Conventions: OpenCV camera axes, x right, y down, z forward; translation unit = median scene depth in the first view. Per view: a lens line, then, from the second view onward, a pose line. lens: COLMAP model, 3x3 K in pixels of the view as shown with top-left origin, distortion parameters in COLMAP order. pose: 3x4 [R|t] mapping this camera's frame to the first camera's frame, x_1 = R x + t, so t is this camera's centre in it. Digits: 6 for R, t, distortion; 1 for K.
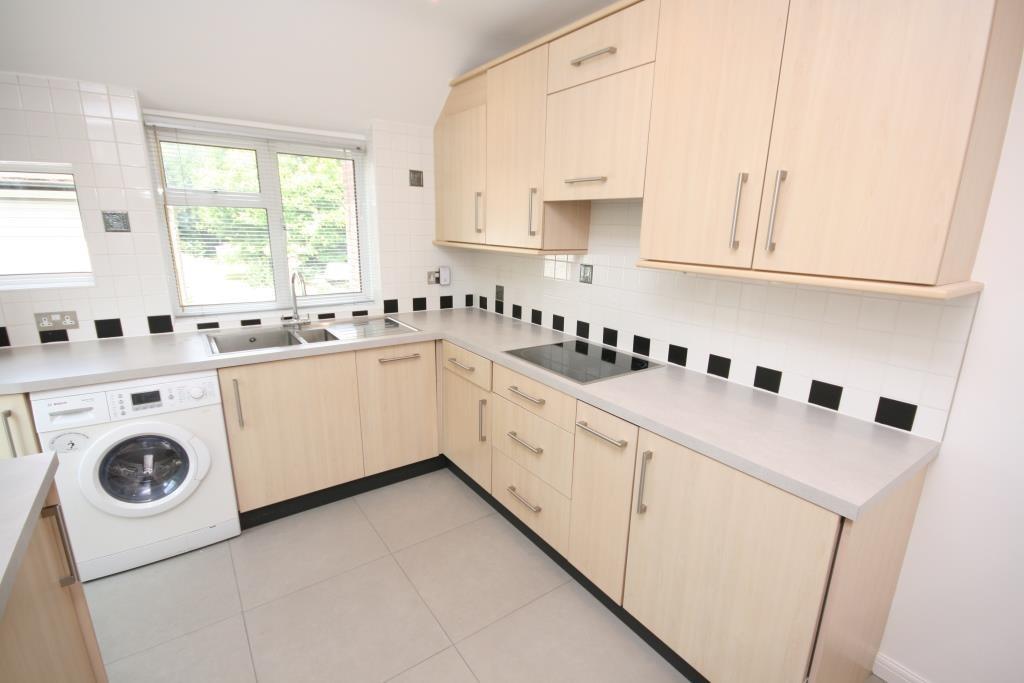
lens RADIAL K [[477.7, 0, 511.2], [0, 477.7, 354.7], [0, 0, 1]] dist [-0.000521, -0.000142]
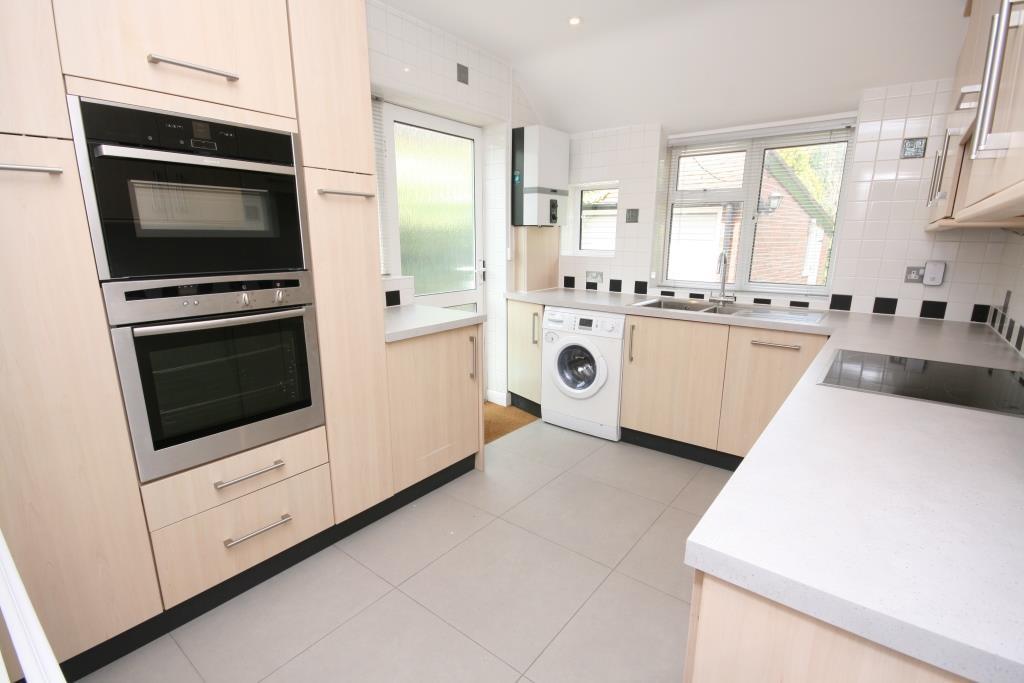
lens RADIAL K [[477.7, 0, 511.2], [0, 477.7, 354.7], [0, 0, 1]] dist [-0.000521, -0.000142]
pose [[0.283859, 0.208772, -0.935862, 0.559369], [-0.255940, 0.957096, 0.135879, 0.034676], [0.924077, 0.200954, 0.325113, 0.238826]]
